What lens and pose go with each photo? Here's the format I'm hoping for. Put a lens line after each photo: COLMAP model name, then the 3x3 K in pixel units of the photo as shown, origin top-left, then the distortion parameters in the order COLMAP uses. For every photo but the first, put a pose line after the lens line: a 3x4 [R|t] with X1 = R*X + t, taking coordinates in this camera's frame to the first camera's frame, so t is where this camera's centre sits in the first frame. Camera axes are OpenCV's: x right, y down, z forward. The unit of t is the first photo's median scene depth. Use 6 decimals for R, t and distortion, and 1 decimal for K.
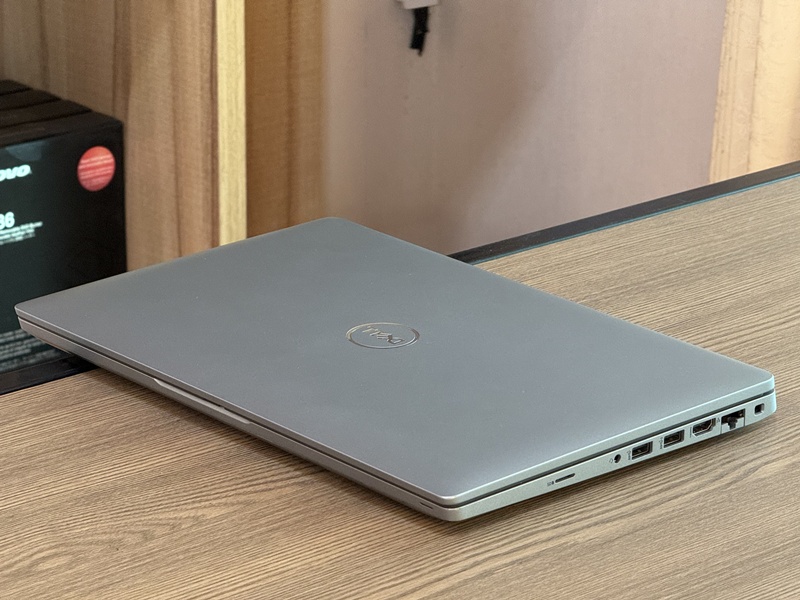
lens RADIAL K [[2963.8, 0, 412.4], [0, 2963.8, 303.0], [0, 0, 1]] dist [0.257193, -2.906901]
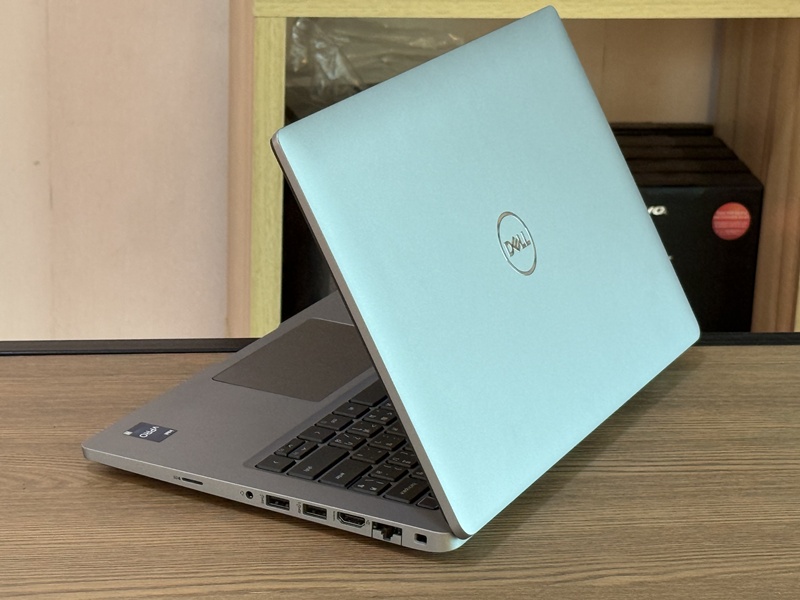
lens RADIAL K [[2364.2, 0, 400.0], [0, 2364.2, 300.0], [0, 0, 1]] dist [0.139457, 0.990112]
pose [[0.829588, 0.211557, -0.516747, 0.283432], [-0.211815, 0.975507, 0.059326, -0.044629], [0.516642, 0.060239, 0.854080, 0.149073]]
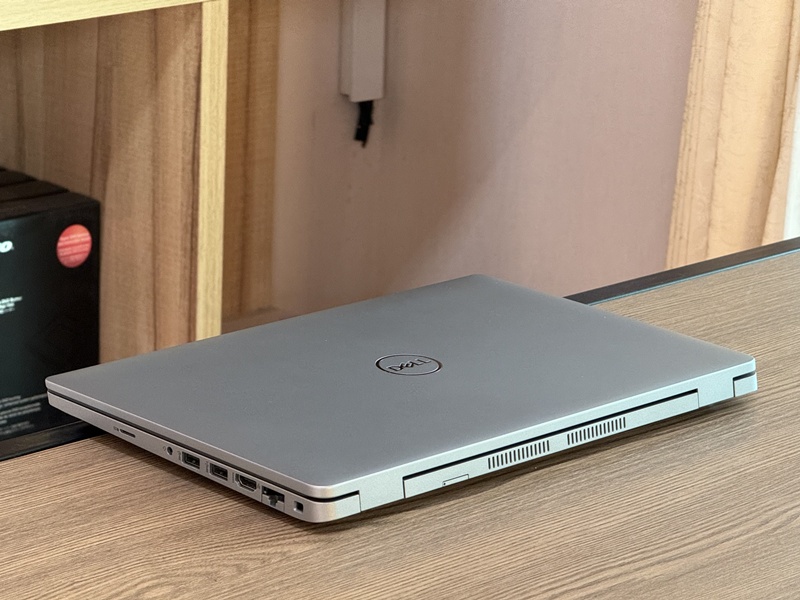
lens RADIAL K [[2958.4, 0, 400.0], [0, 2958.4, 300.0], [0, 0, 1]] dist [0.230965, -1.304784]
pose [[0.998252, 0.014365, 0.057325, -0.054291], [-0.012110, 0.999147, -0.039492, 0.013475], [-0.057844, 0.038729, 0.997574, -0.037106]]
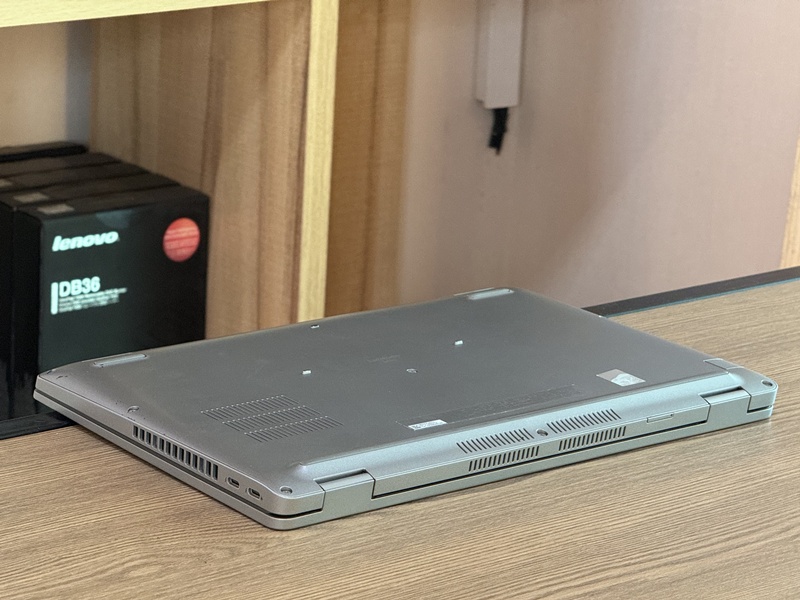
lens RADIAL K [[2963.8, 0, 412.4], [0, 2963.8, 303.0], [0, 0, 1]] dist [0.257193, -2.906901]
pose [[0.998538, 0.050909, -0.018157, -0.007101], [-0.051699, 0.997598, -0.046105, 0.020677], [0.015767, 0.046976, 0.998772, -0.024707]]
